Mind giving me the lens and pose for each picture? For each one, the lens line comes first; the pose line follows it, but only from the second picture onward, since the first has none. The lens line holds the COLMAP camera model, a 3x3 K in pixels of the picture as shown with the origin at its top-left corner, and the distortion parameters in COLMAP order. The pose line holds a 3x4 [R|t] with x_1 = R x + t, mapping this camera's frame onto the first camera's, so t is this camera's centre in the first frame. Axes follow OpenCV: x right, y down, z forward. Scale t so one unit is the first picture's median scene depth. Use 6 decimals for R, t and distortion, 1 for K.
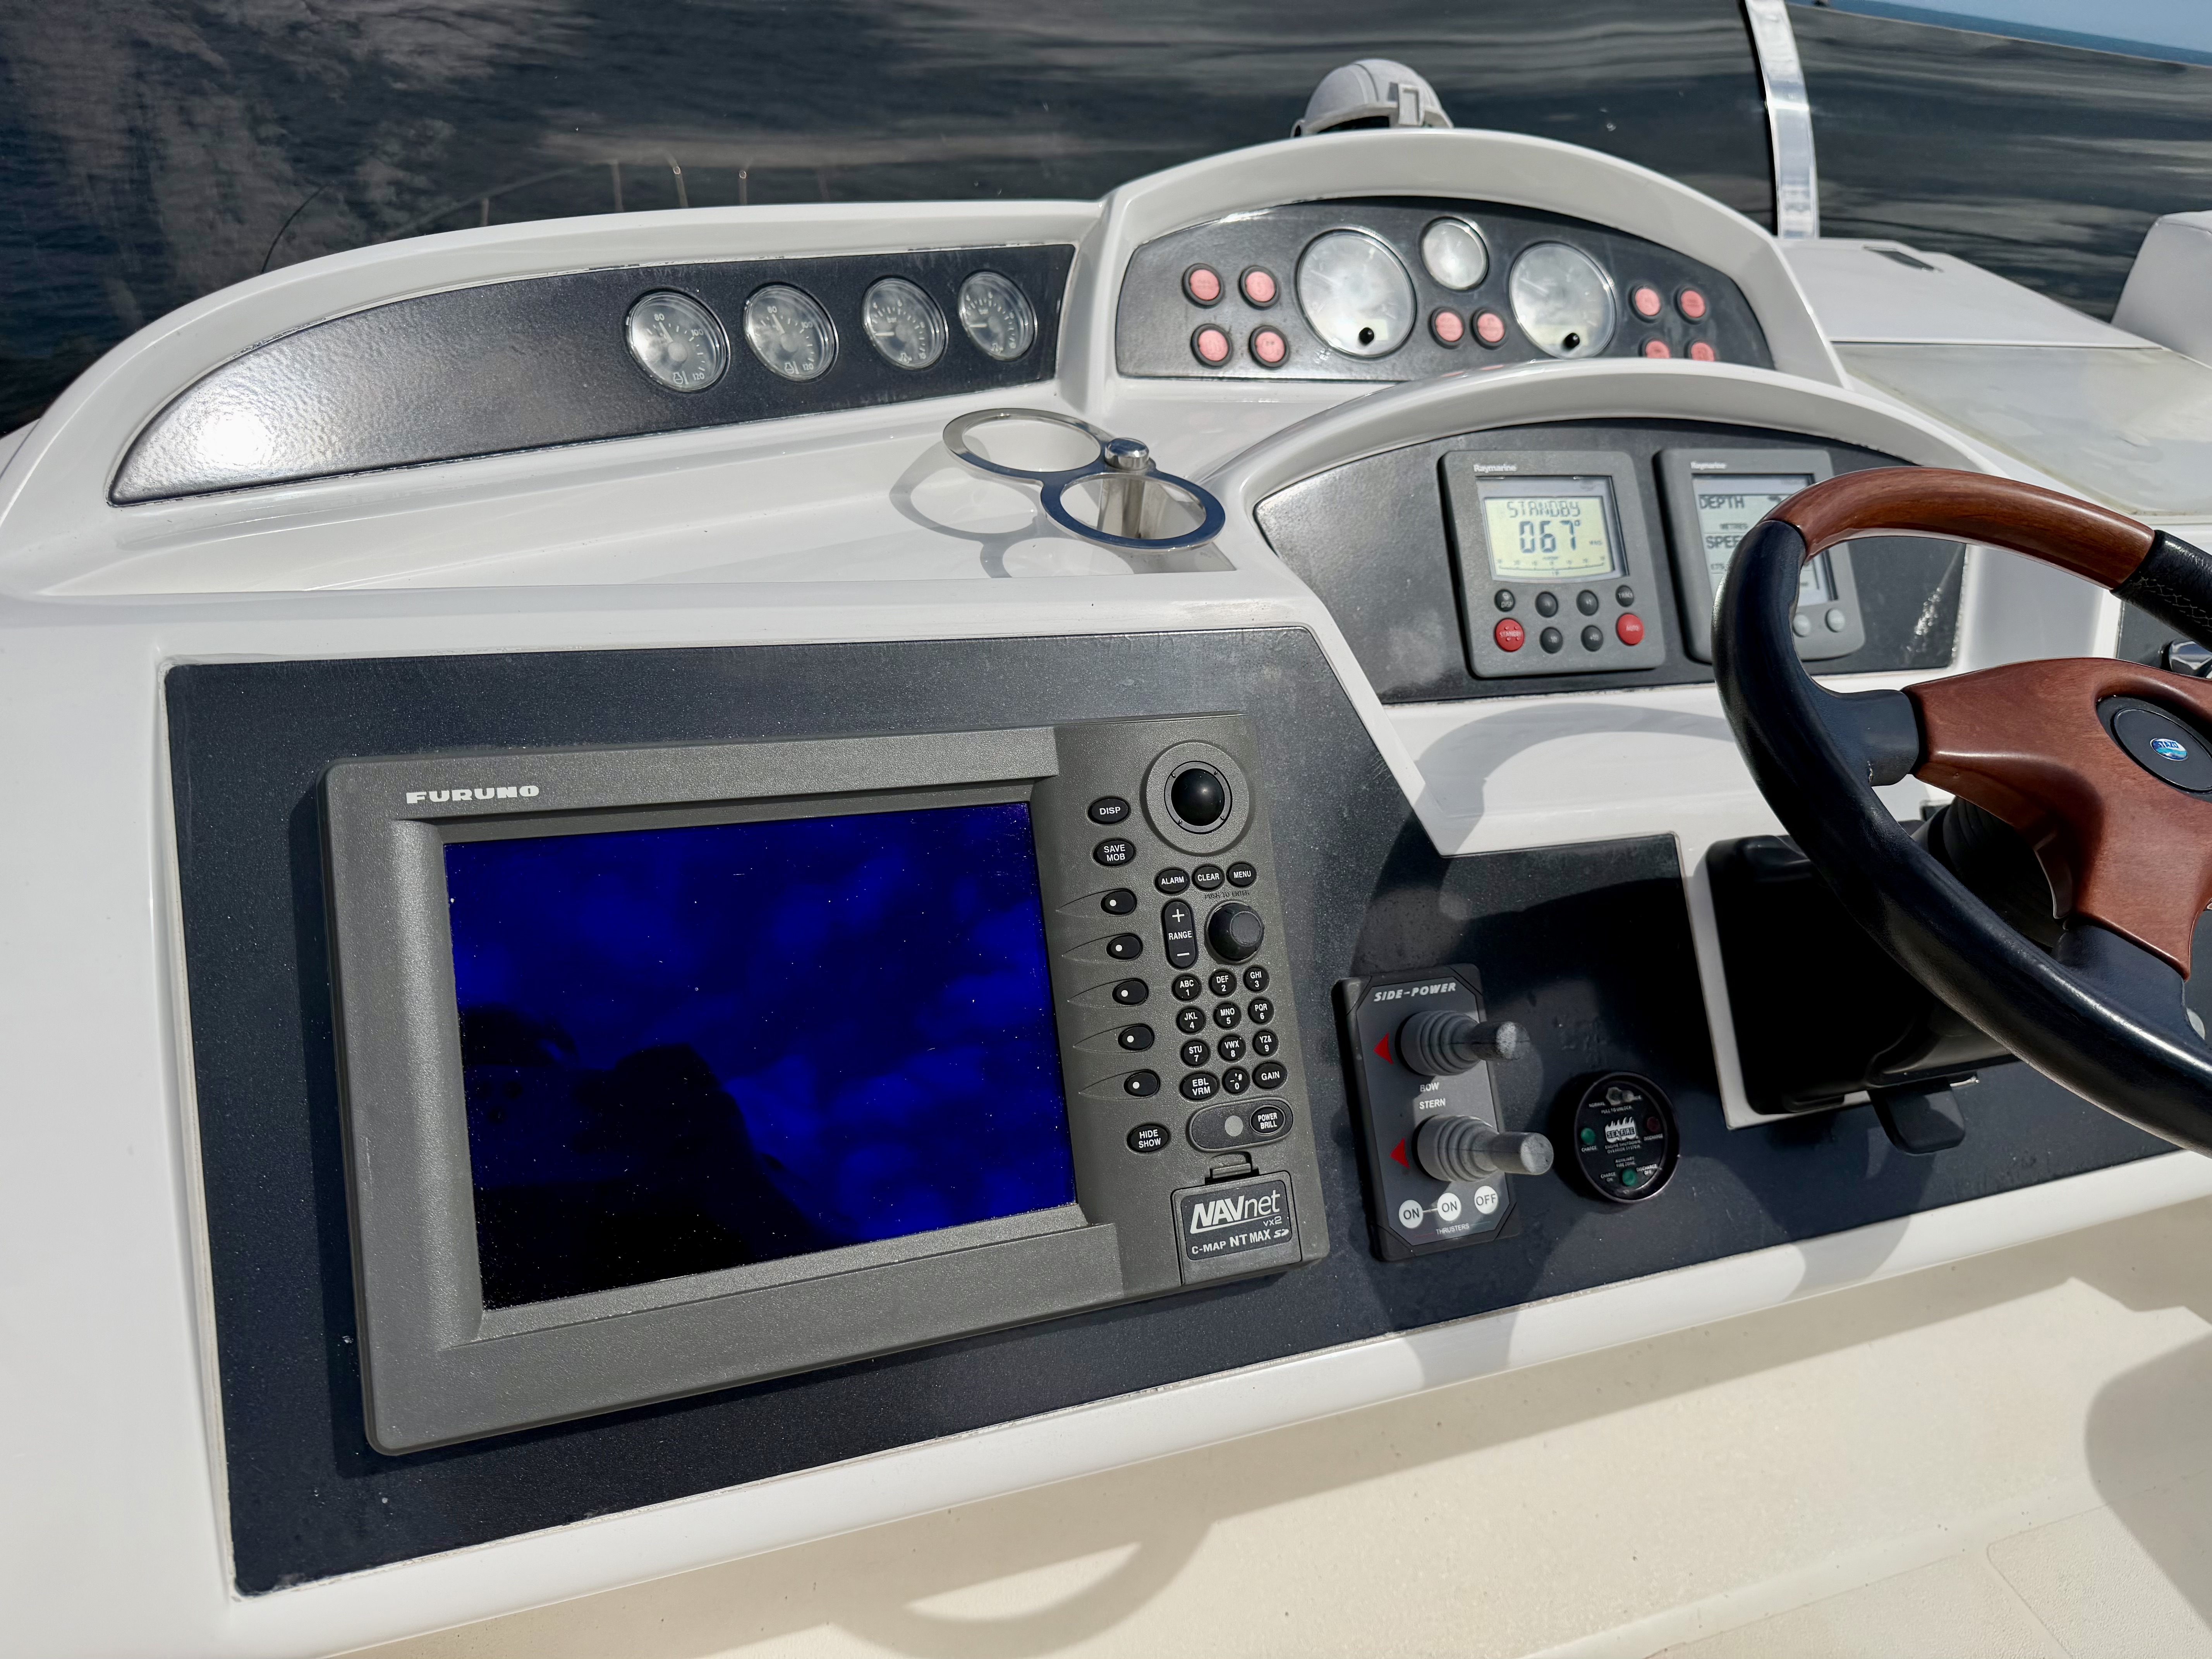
lens RADIAL K [[1550.2, 0, 1102.0], [0, 1550.2, 863.2], [0, 0, 1]] dist [0.087048, -0.128721]
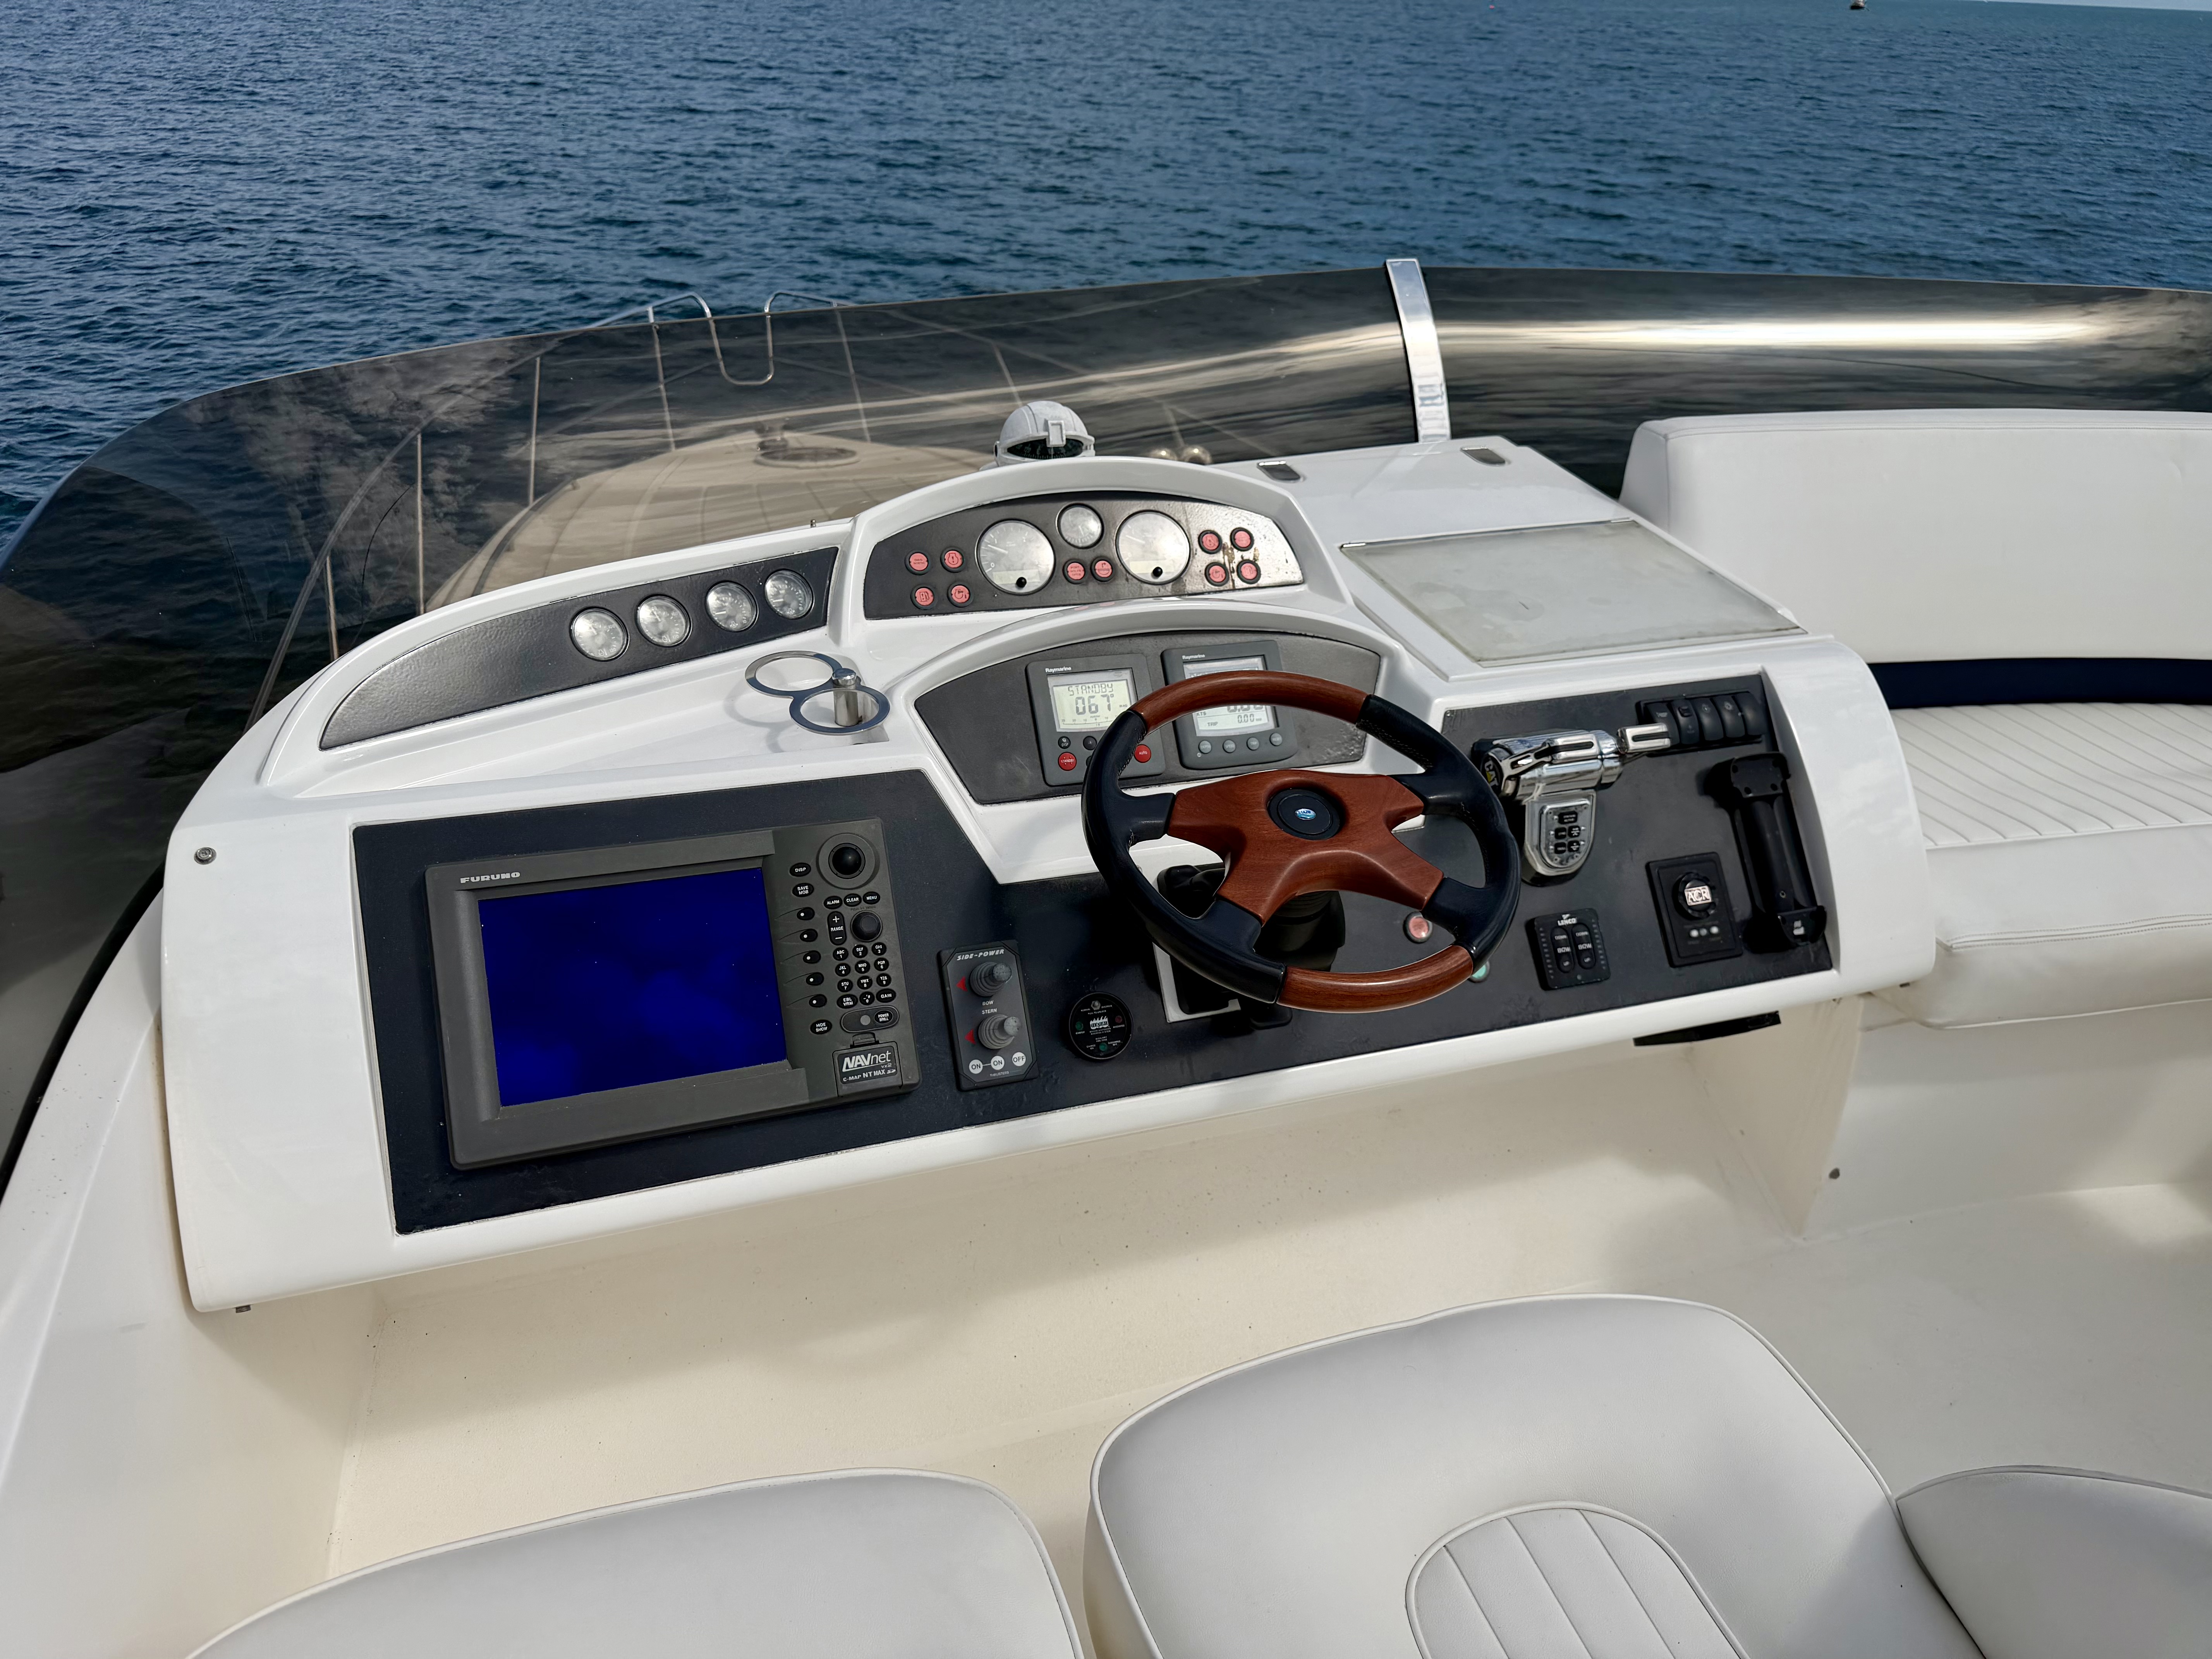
lens RADIAL K [[1550.2, 0, 1102.0], [0, 1550.2, 863.2], [0, 0, 1]] dist [0.087048, -0.128721]
pose [[0.997533, -0.053227, -0.045765, 0.484957], [0.051217, 0.997716, -0.044037, 0.066722], [0.048004, 0.041584, 0.997981, -1.005608]]
